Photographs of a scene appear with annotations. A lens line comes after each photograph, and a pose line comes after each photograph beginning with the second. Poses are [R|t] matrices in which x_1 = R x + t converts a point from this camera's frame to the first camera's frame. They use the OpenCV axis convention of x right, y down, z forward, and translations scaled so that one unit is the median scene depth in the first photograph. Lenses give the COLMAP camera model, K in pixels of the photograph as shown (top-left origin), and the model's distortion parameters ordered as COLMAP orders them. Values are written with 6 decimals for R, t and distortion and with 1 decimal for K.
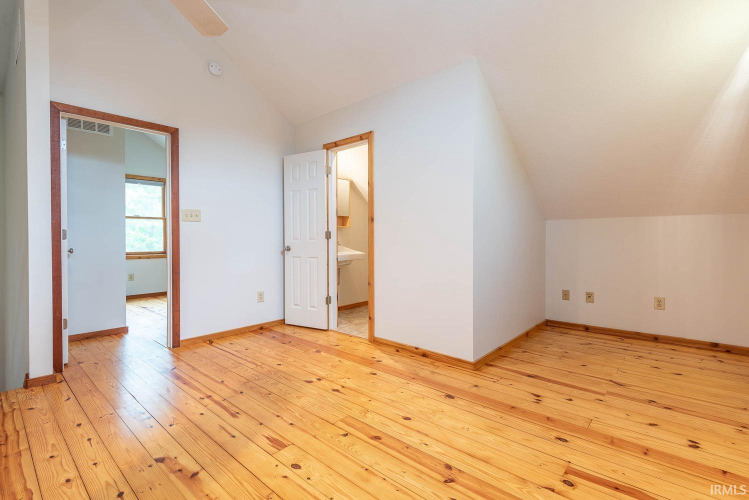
lens RADIAL K [[340.8, 0, 376.1], [0, 340.8, 245.4], [0, 0, 1]] dist [0.025938, -0.011867]
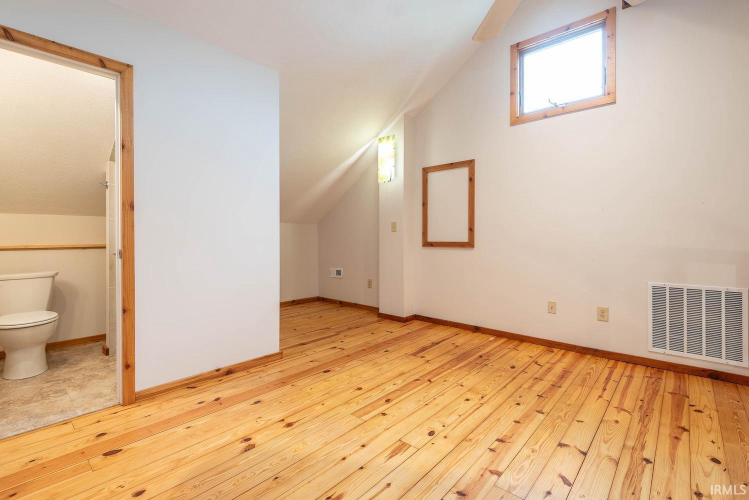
lens RADIAL K [[340.8, 0, 391.4], [0, 340.8, 237.6], [0, 0, 1]] dist [0.025938, -0.011867]
pose [[-0.006514, -0.000530, 0.999979, -0.917794], [0.025287, 0.999680, 0.000695, -0.008434], [-0.999659, 0.025291, -0.006499, 0.750944]]
